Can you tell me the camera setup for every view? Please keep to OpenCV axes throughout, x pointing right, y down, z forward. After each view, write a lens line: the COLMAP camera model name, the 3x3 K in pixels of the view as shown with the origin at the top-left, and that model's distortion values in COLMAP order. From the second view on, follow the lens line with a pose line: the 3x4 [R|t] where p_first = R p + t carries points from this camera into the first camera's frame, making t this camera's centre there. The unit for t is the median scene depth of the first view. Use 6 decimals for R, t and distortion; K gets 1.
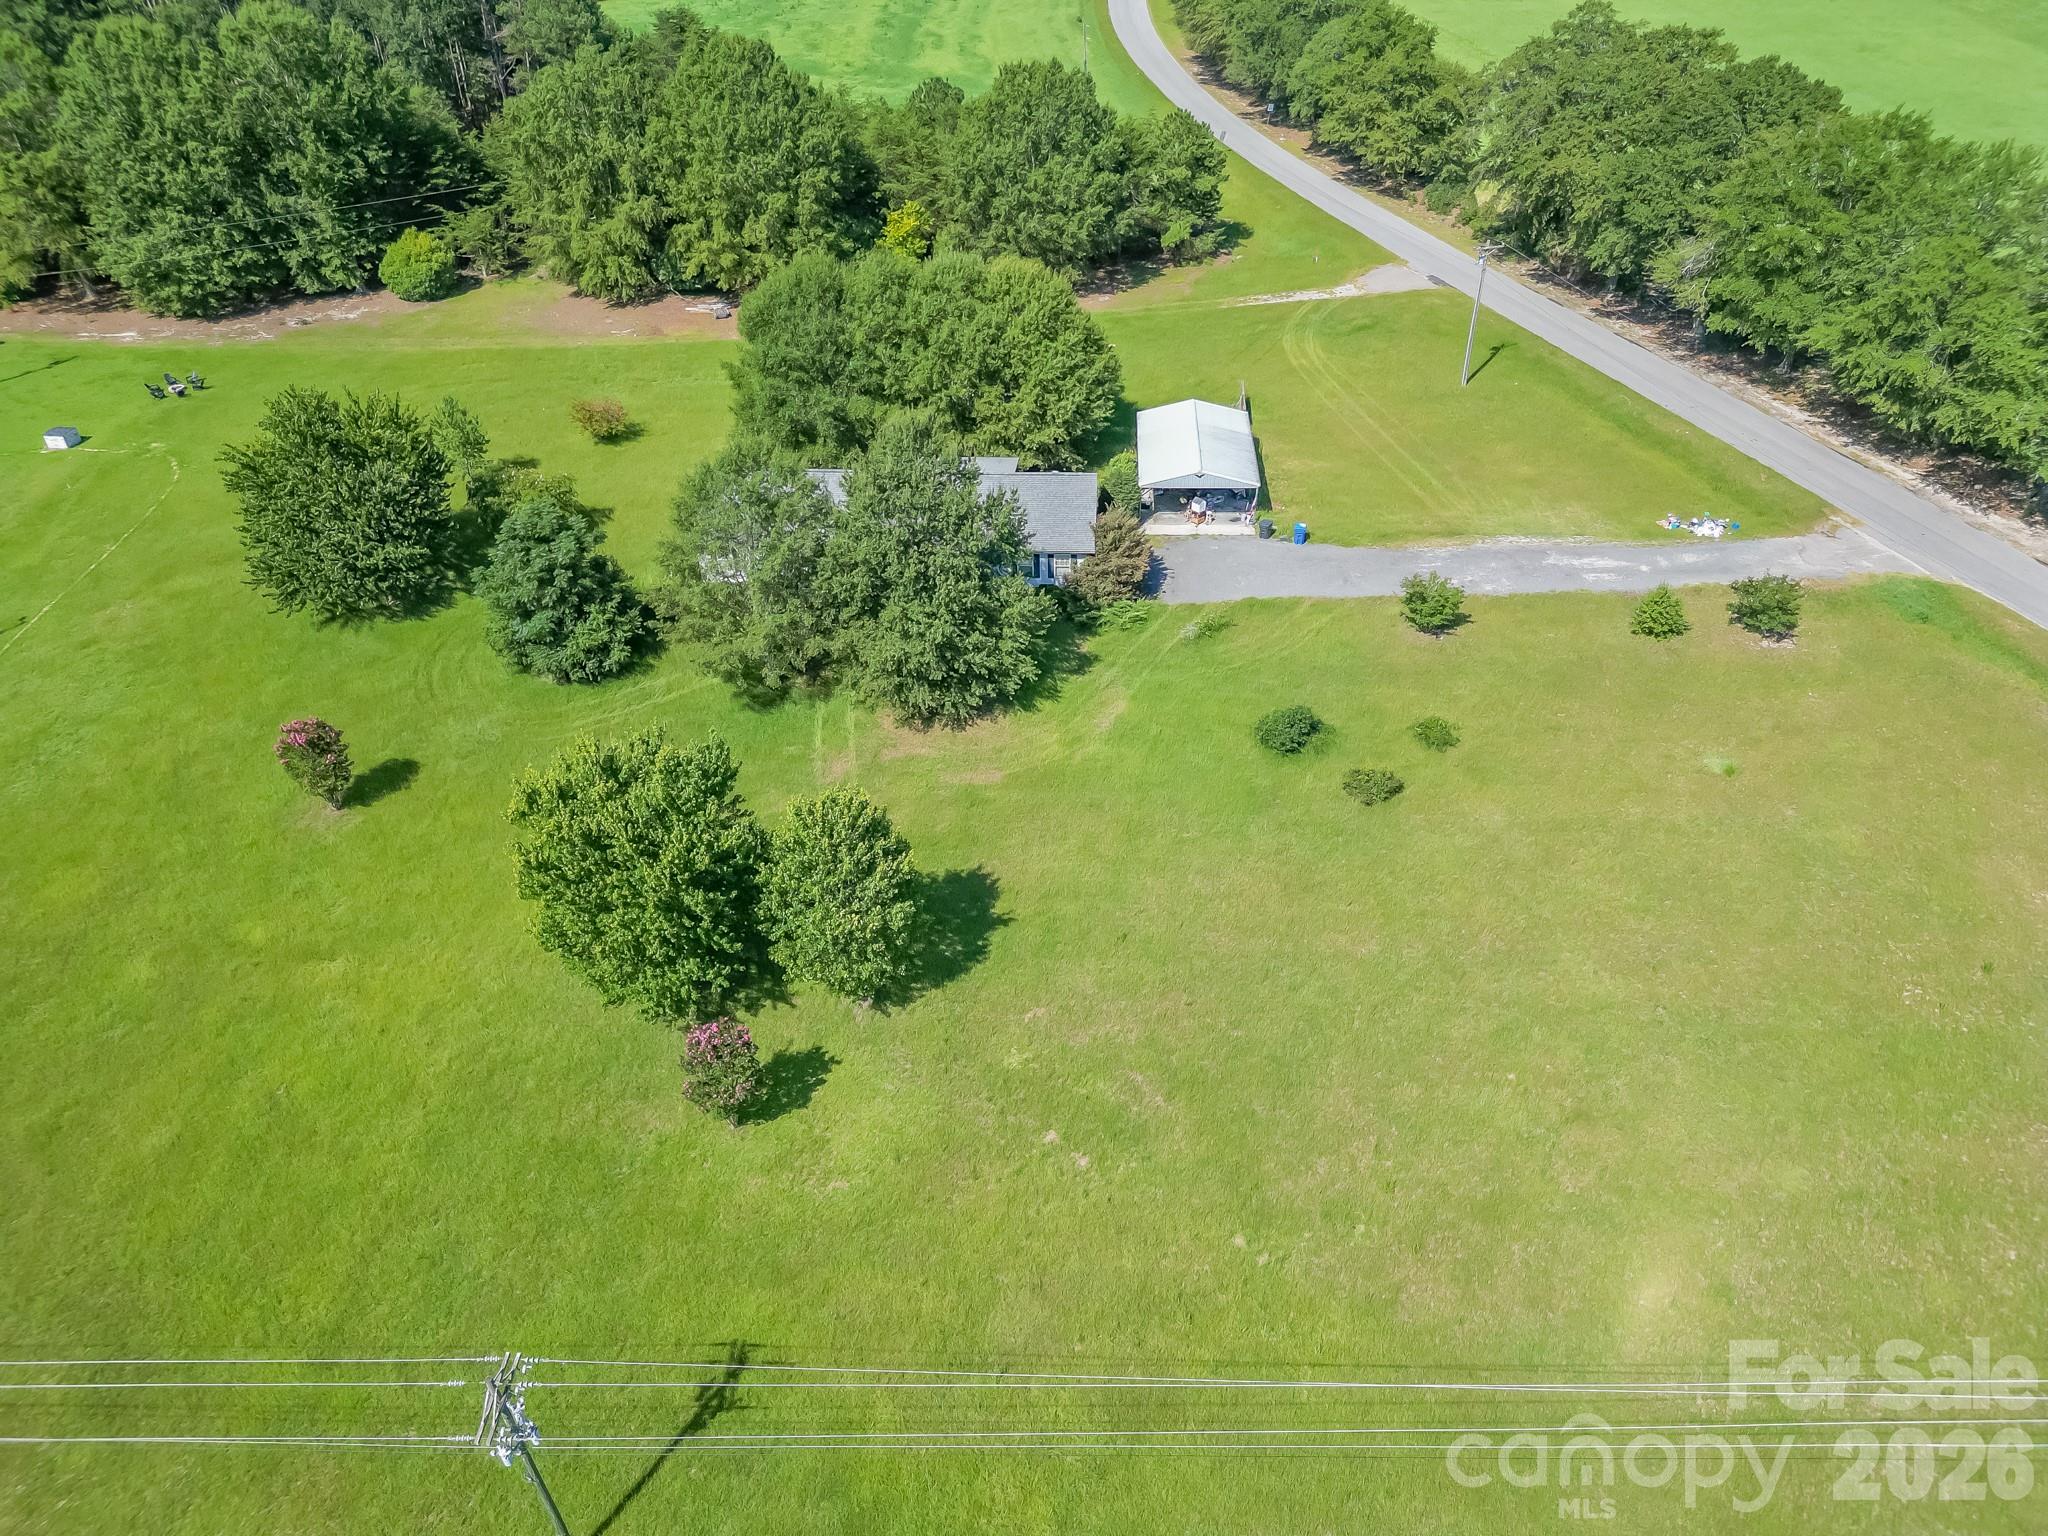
lens RADIAL K [[1443.7, 0, 1024.0], [0, 1443.7, 768.0], [0, 0, 1]] dist [0.023805, -0.004364]
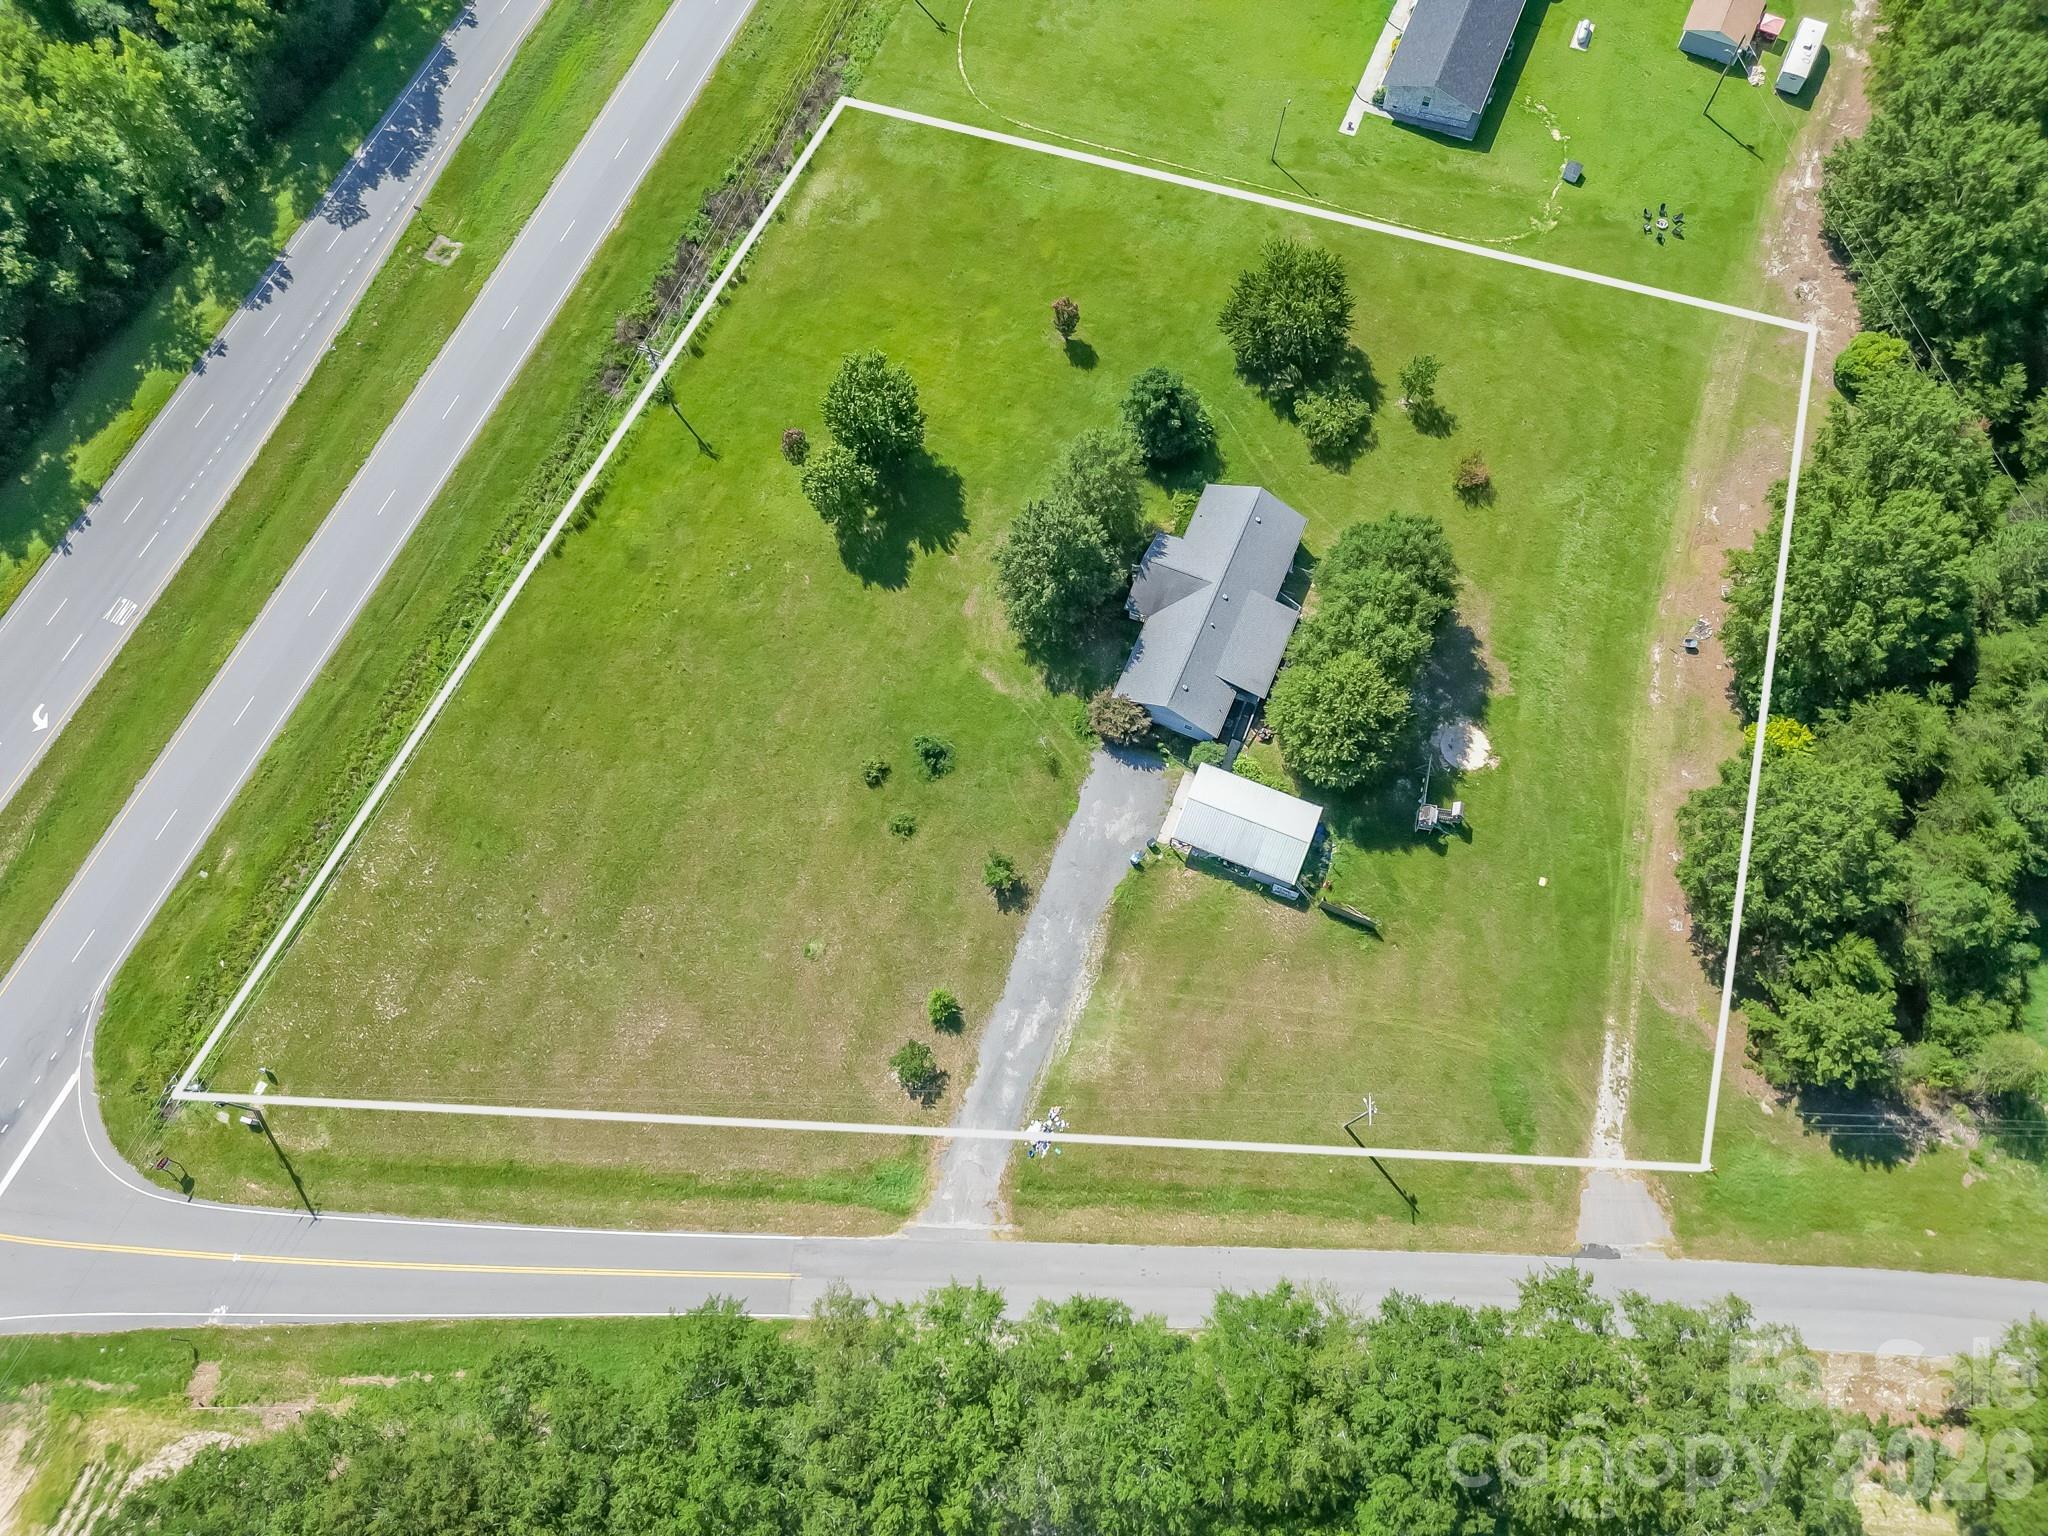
lens RADIAL K [[1432.5, 0, 1021.2], [0, 1432.5, 767.9], [0, 0, 1]] dist [0.060963, -0.053774]
pose [[-0.341190, 0.887184, -0.310636, 0.441373], [-0.540281, 0.085337, 0.837146, -0.968579], [0.769211, 0.453456, 0.450212, 0.180925]]
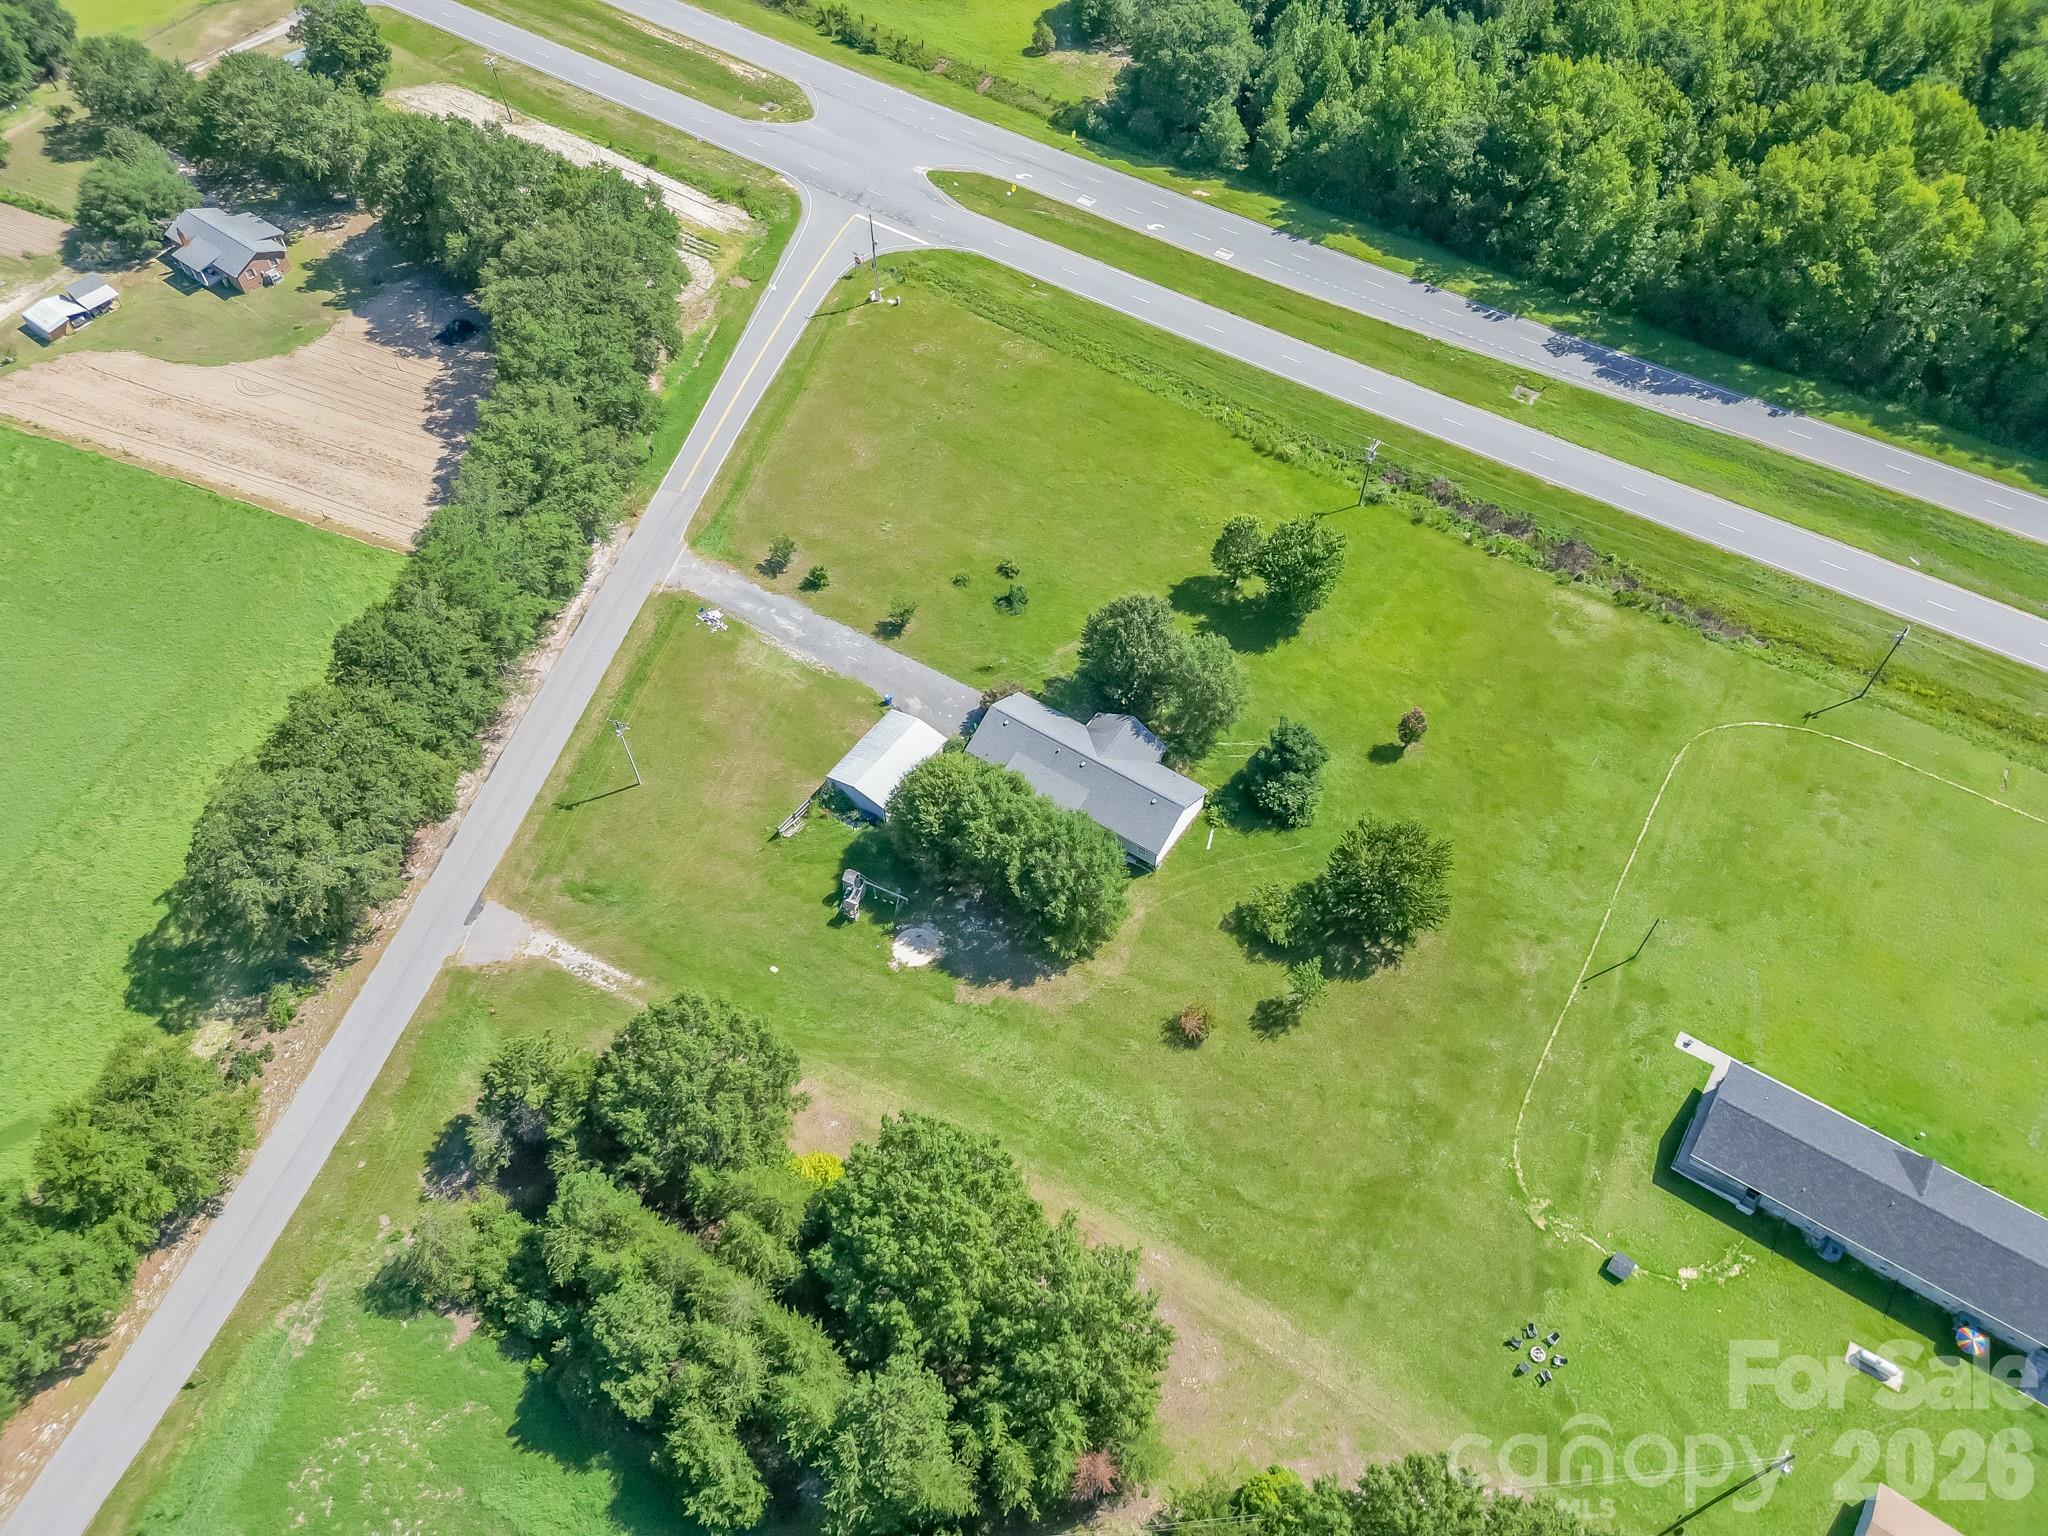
lens RADIAL K [[1432.5, 0, 1021.2], [0, 1432.5, 767.9], [0, 0, 1]] dist [0.060963, -0.053774]
pose [[-0.851359, -0.394206, 0.346105, -0.448168], [0.334826, 0.099555, 0.937006, -1.324288], [-0.403830, 0.913614, 0.047233, 0.698343]]
